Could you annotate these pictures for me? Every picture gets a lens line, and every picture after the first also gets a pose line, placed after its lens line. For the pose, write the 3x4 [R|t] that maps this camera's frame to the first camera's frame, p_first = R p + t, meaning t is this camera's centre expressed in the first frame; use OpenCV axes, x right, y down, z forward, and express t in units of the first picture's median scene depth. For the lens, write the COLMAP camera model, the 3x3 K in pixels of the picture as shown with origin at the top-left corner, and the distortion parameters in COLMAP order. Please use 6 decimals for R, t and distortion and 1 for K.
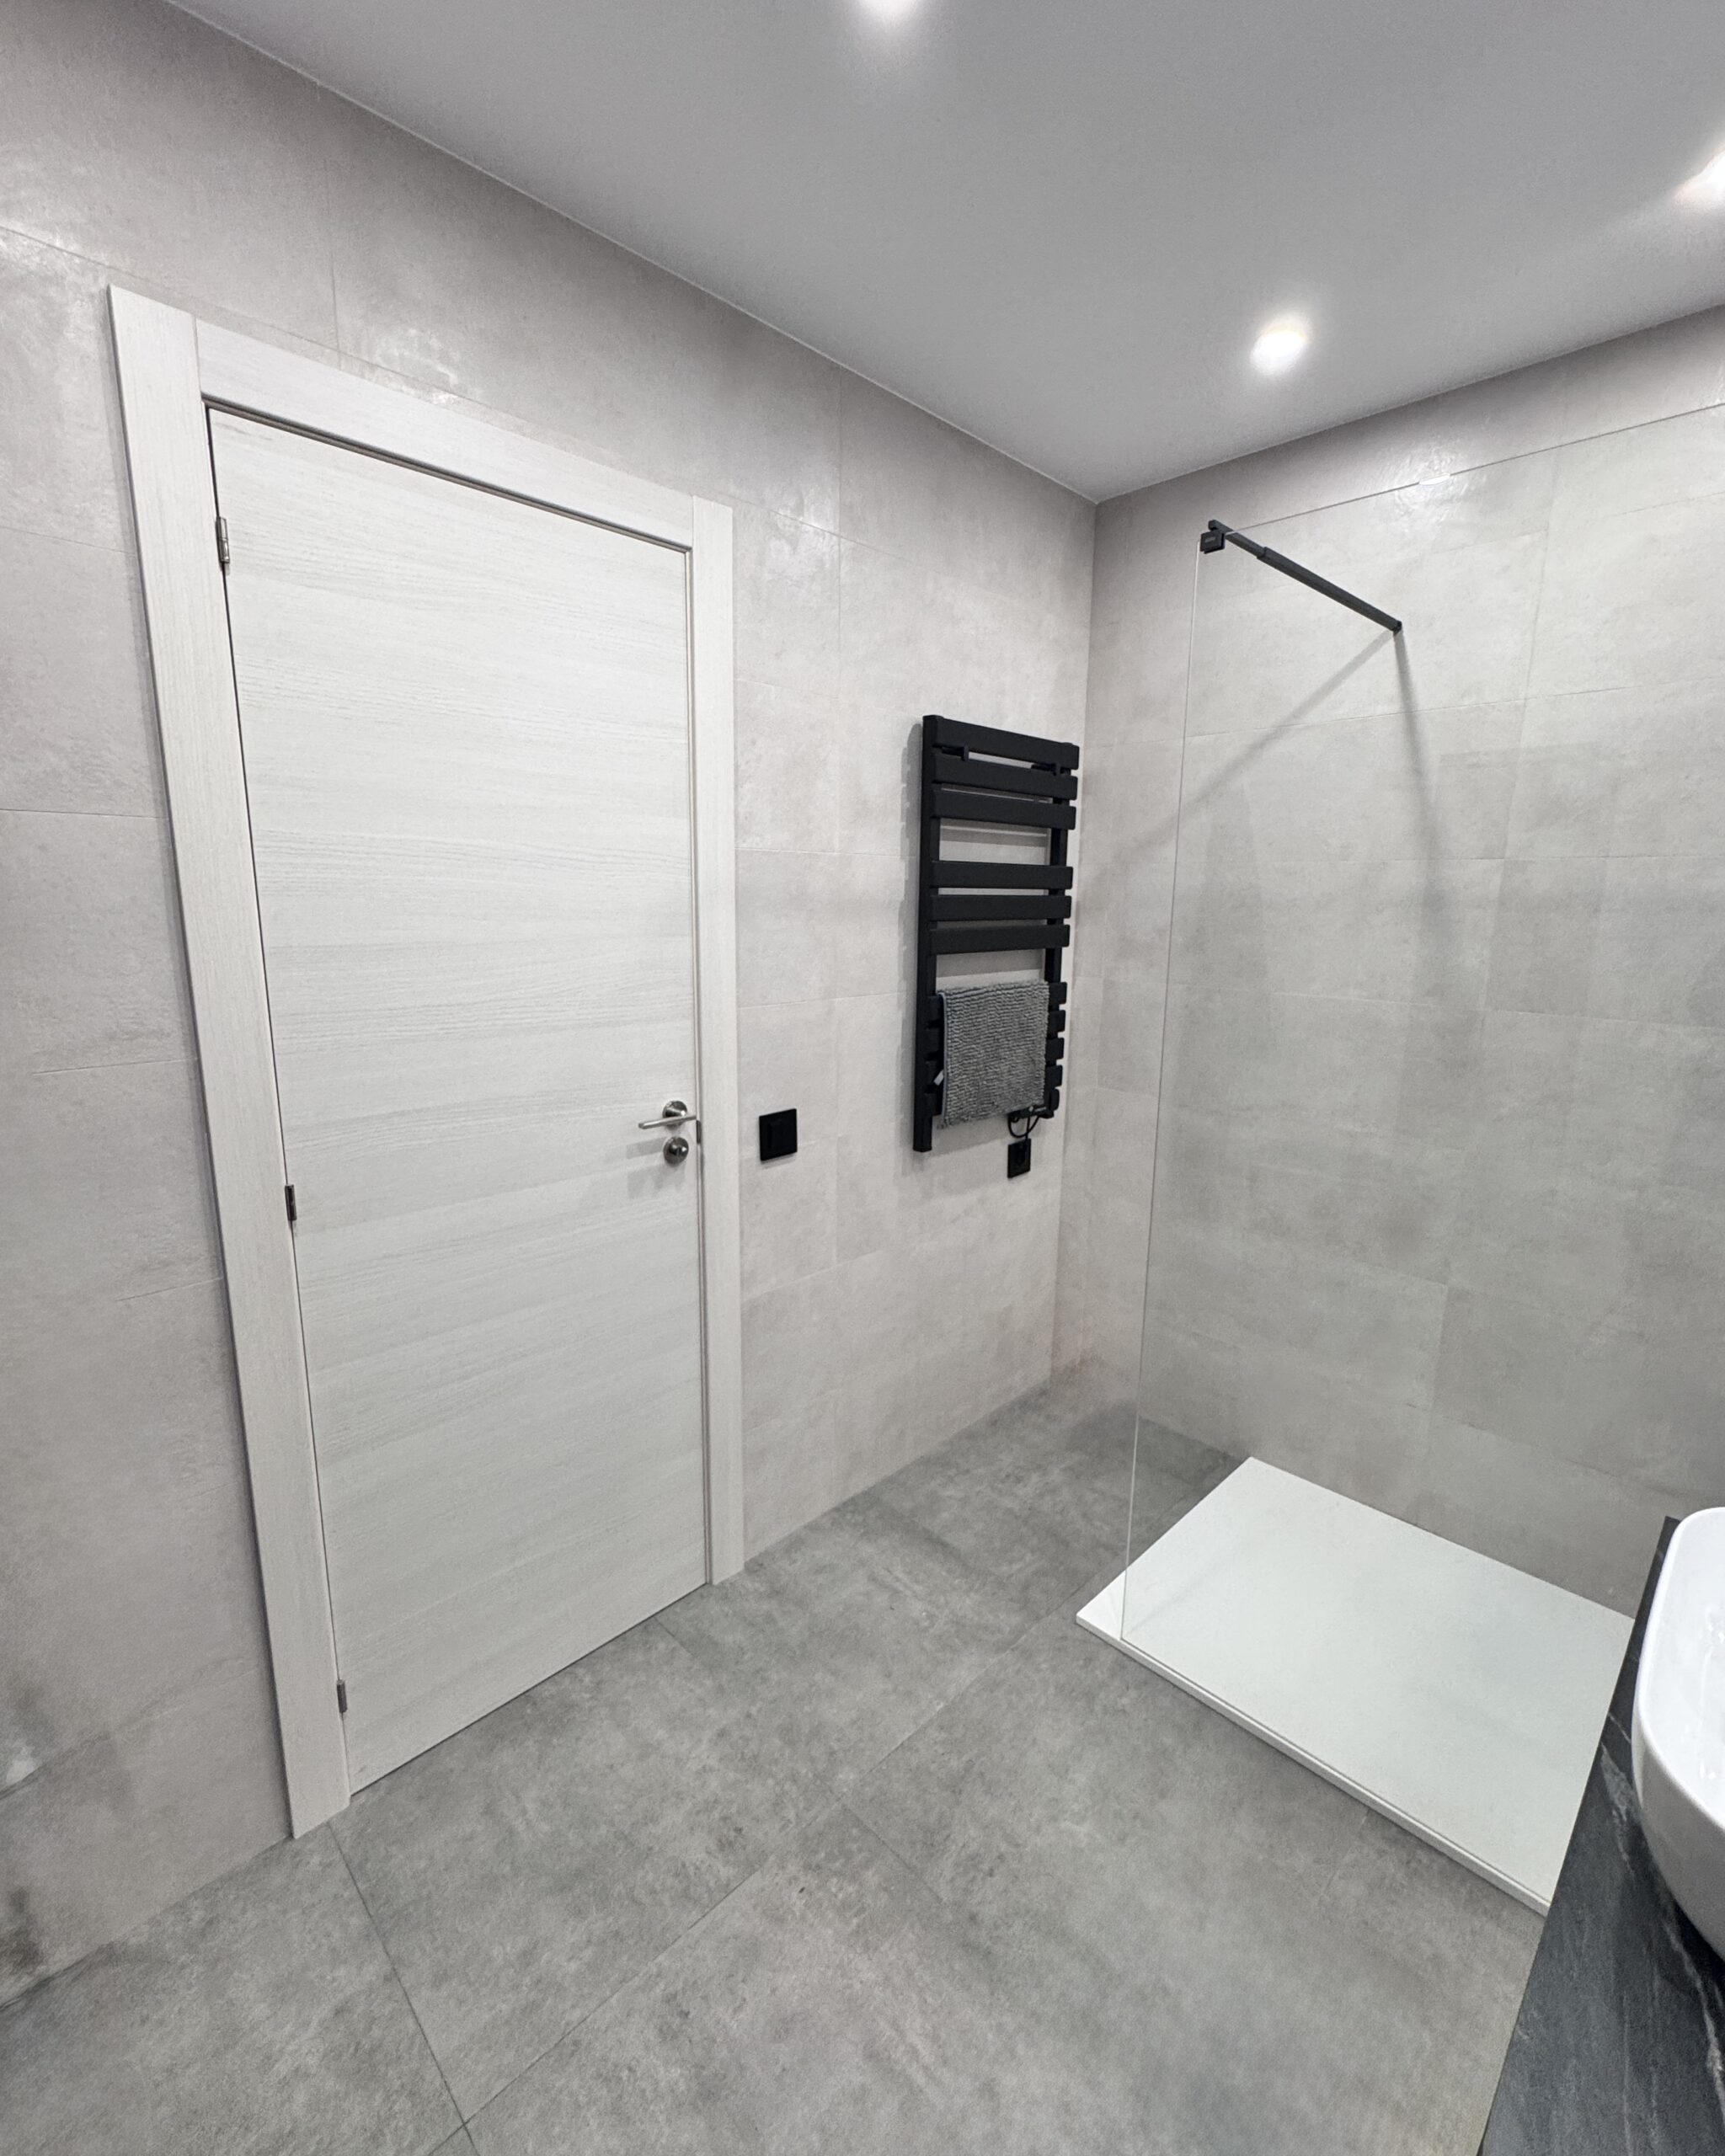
lens RADIAL K [[964.6, 0, 868.1], [0, 964.6, 1062.5], [0, 0, 1]] dist [-0.002216, 0.000820]
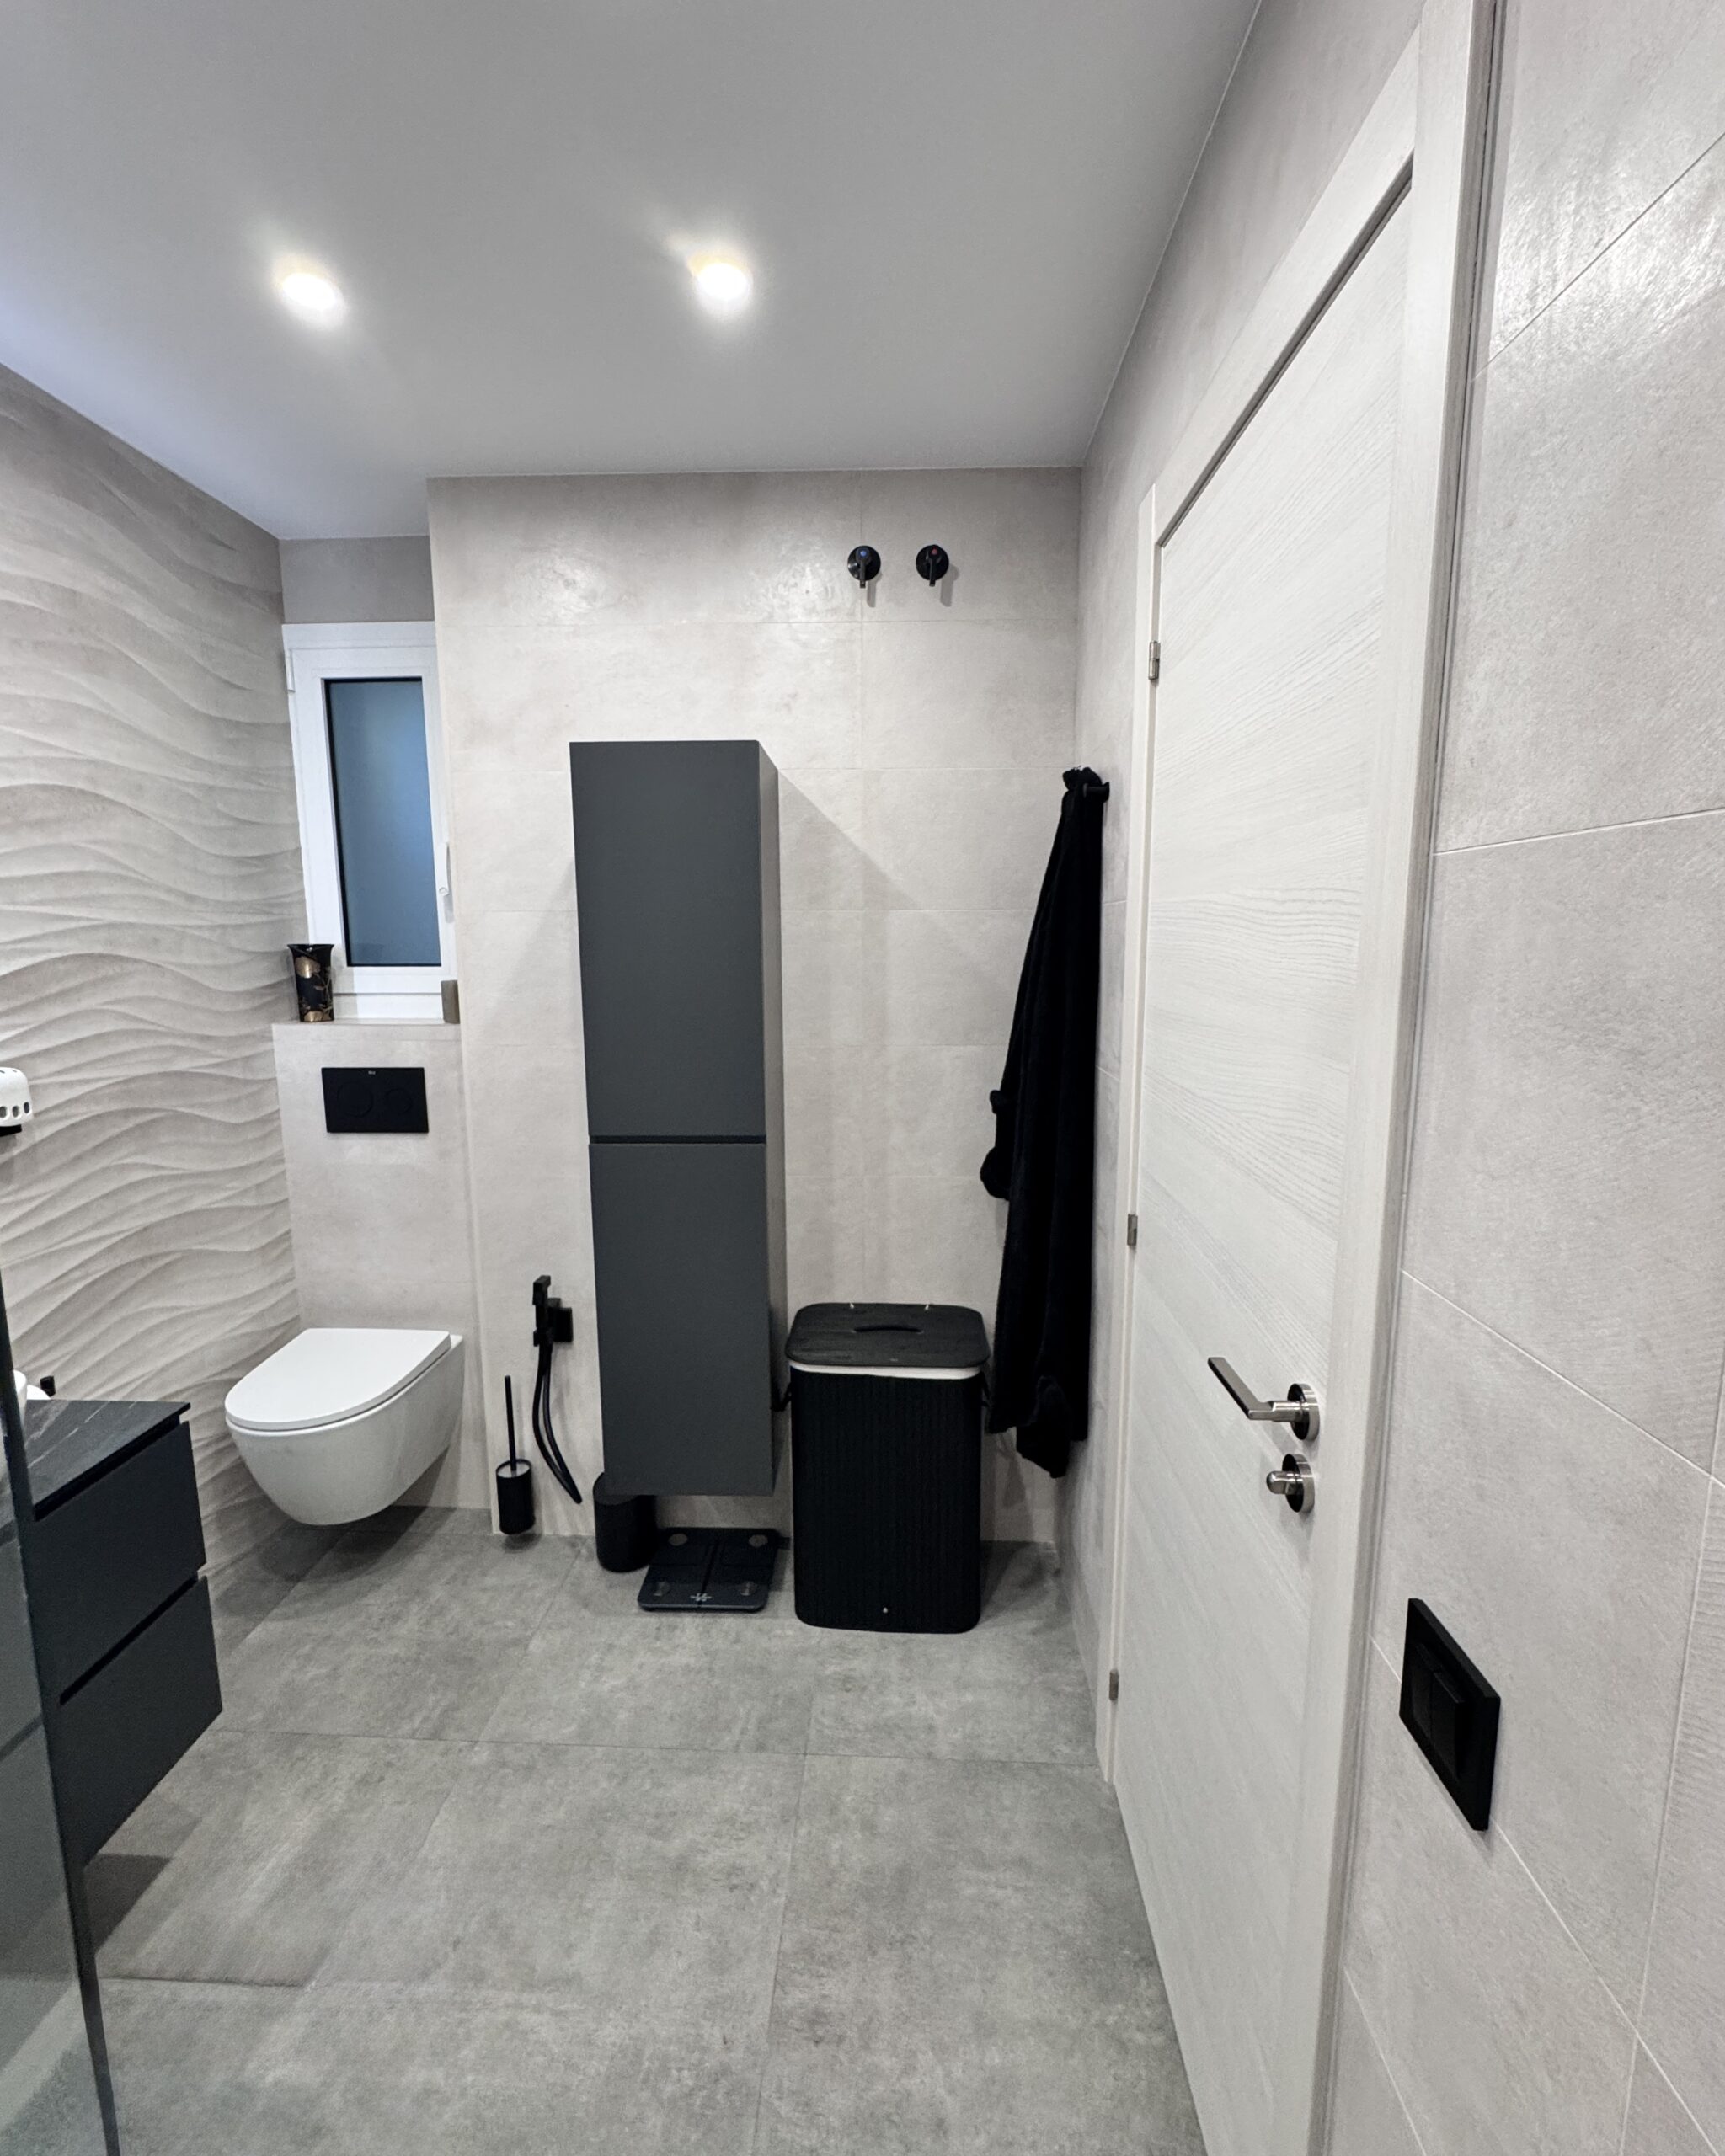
lens RADIAL K [[964.6, 0, 867.9], [0, 964.6, 1075.6], [0, 0, 1]] dist [-0.002216, 0.000820]
pose [[-0.736290, 0.086645, -0.671096, 0.338728], [-0.116345, 0.960788, 0.251695, -0.256126], [0.666589, 0.263399, -0.697338, 1.414458]]
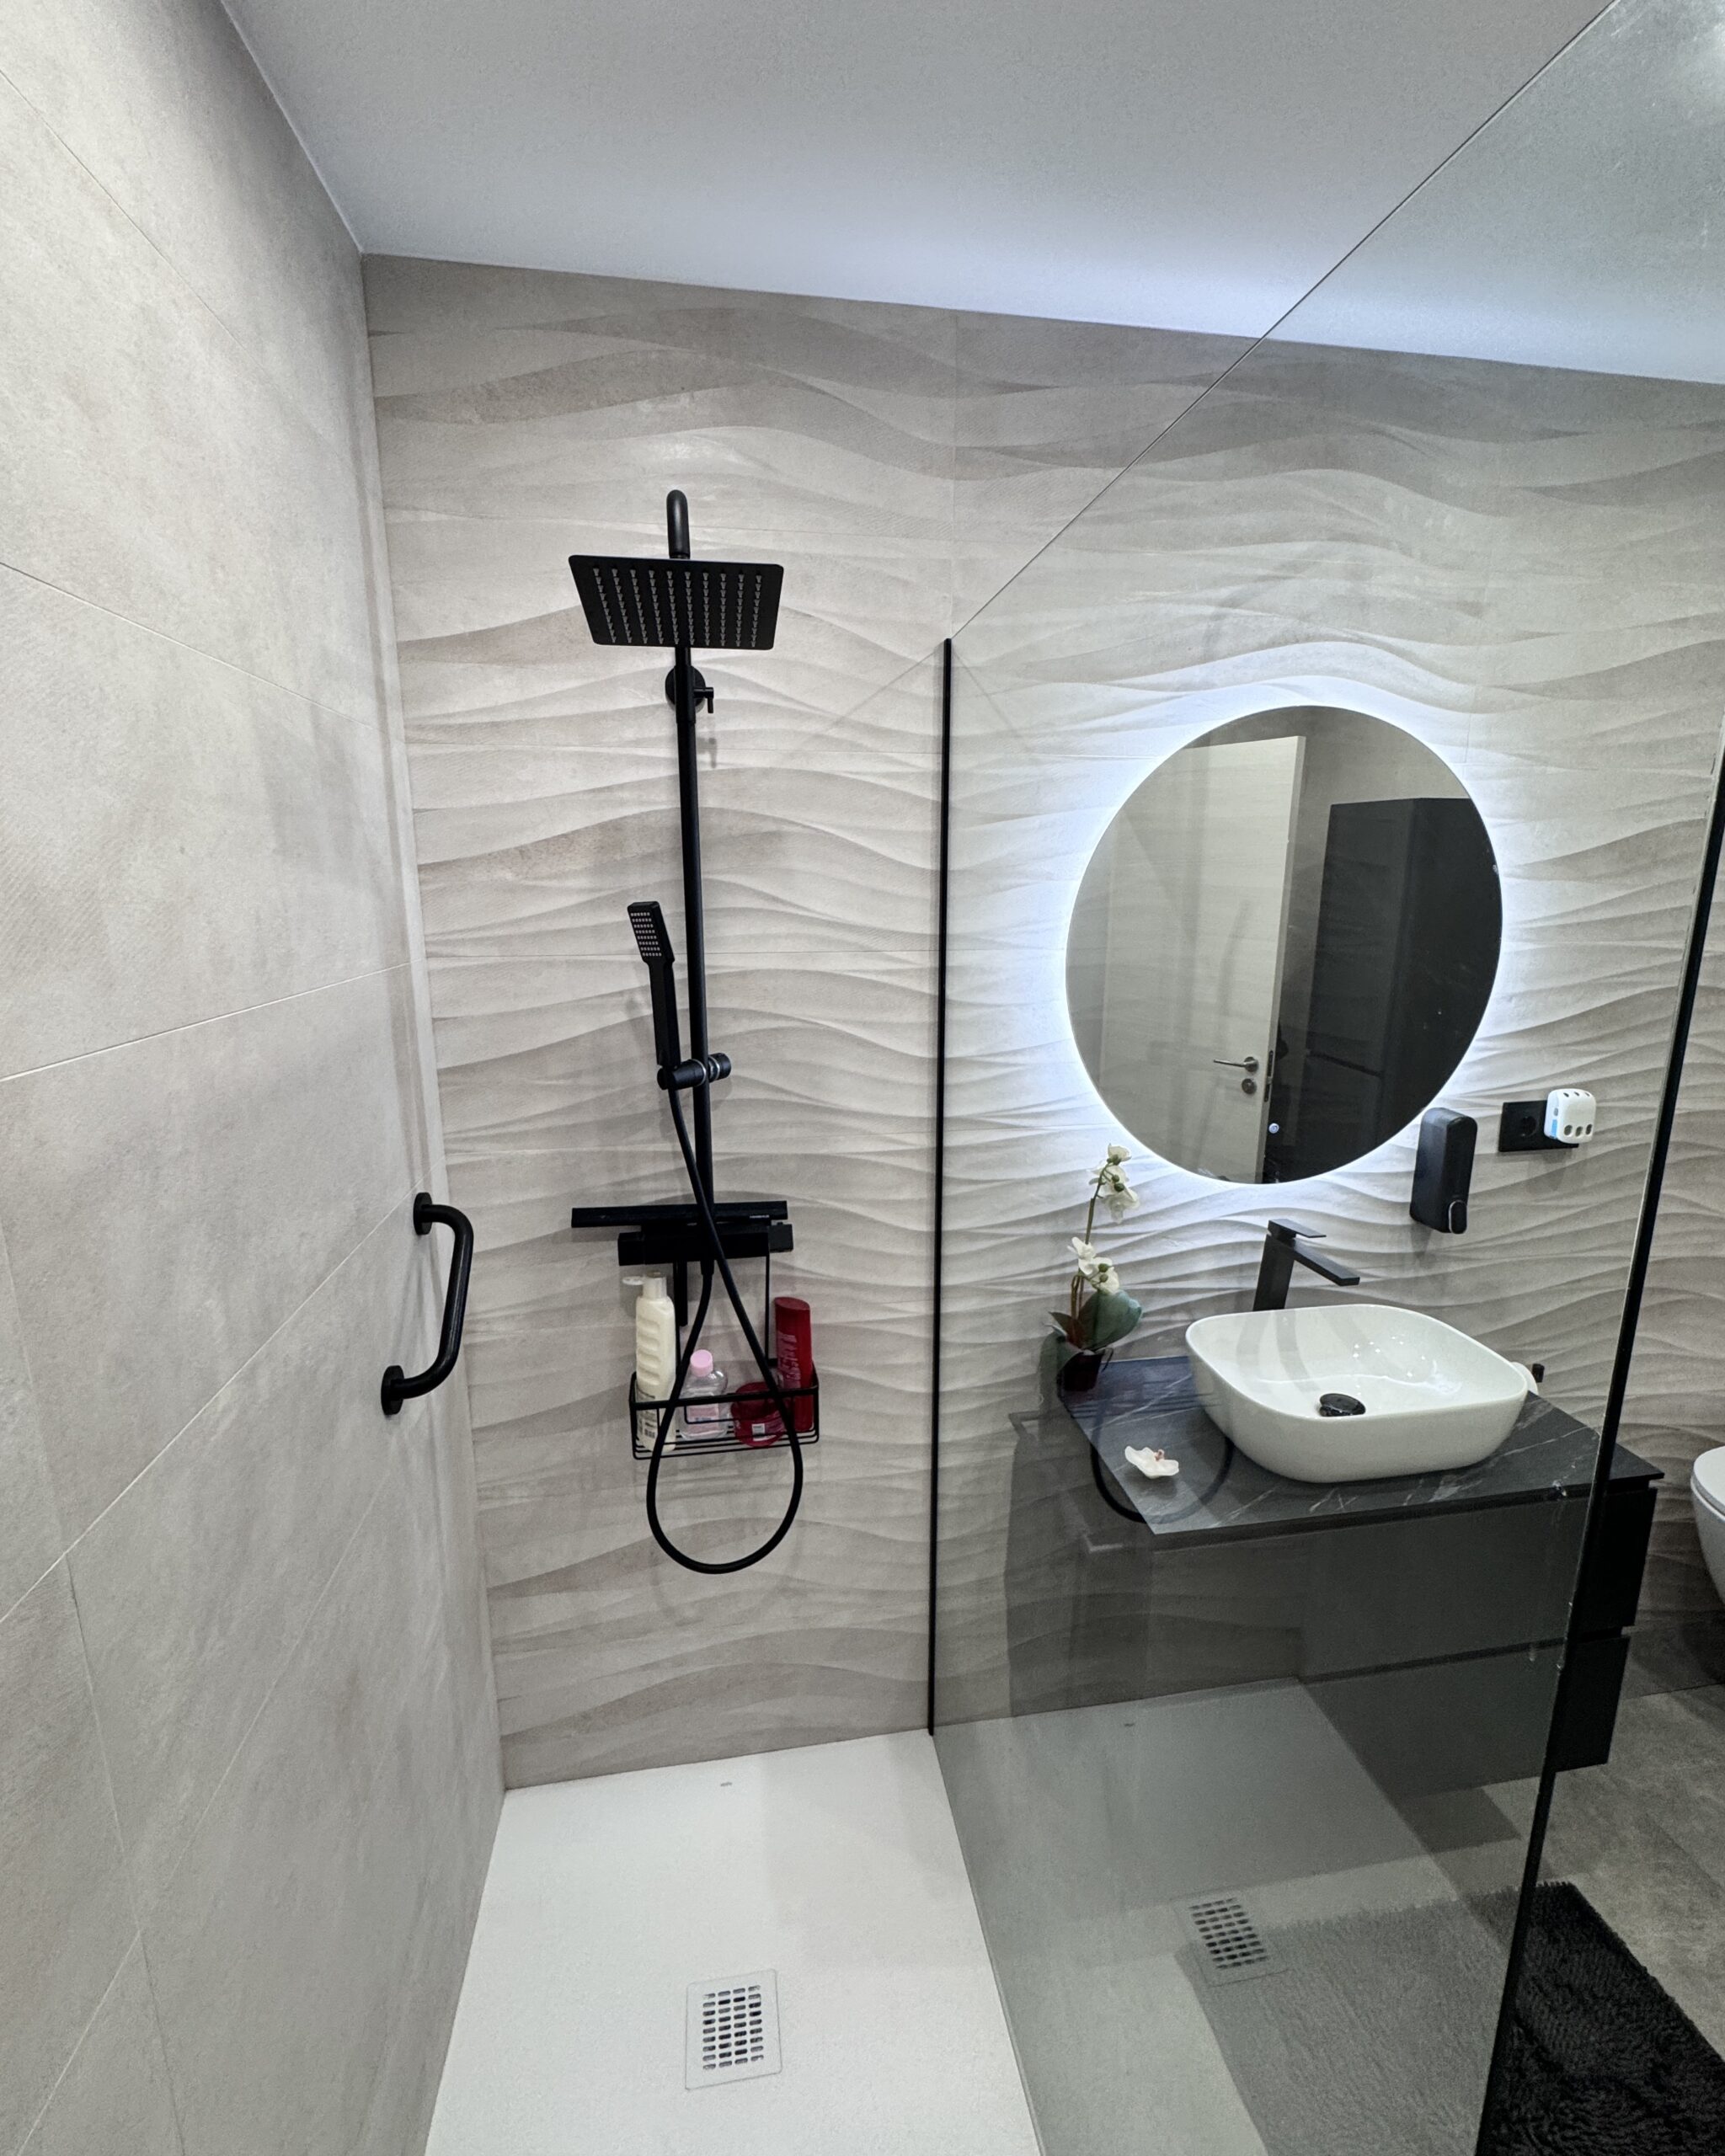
lens RADIAL K [[964.6, 0, 857.0], [0, 964.6, 1075.3], [0, 0, 1]] dist [-0.002216, 0.000820]
pose [[-0.811098, -0.130066, 0.570265, 0.374556], [0.088278, 0.936573, 0.339173, -0.382272], [-0.578210, 0.325444, -0.748171, 1.416933]]
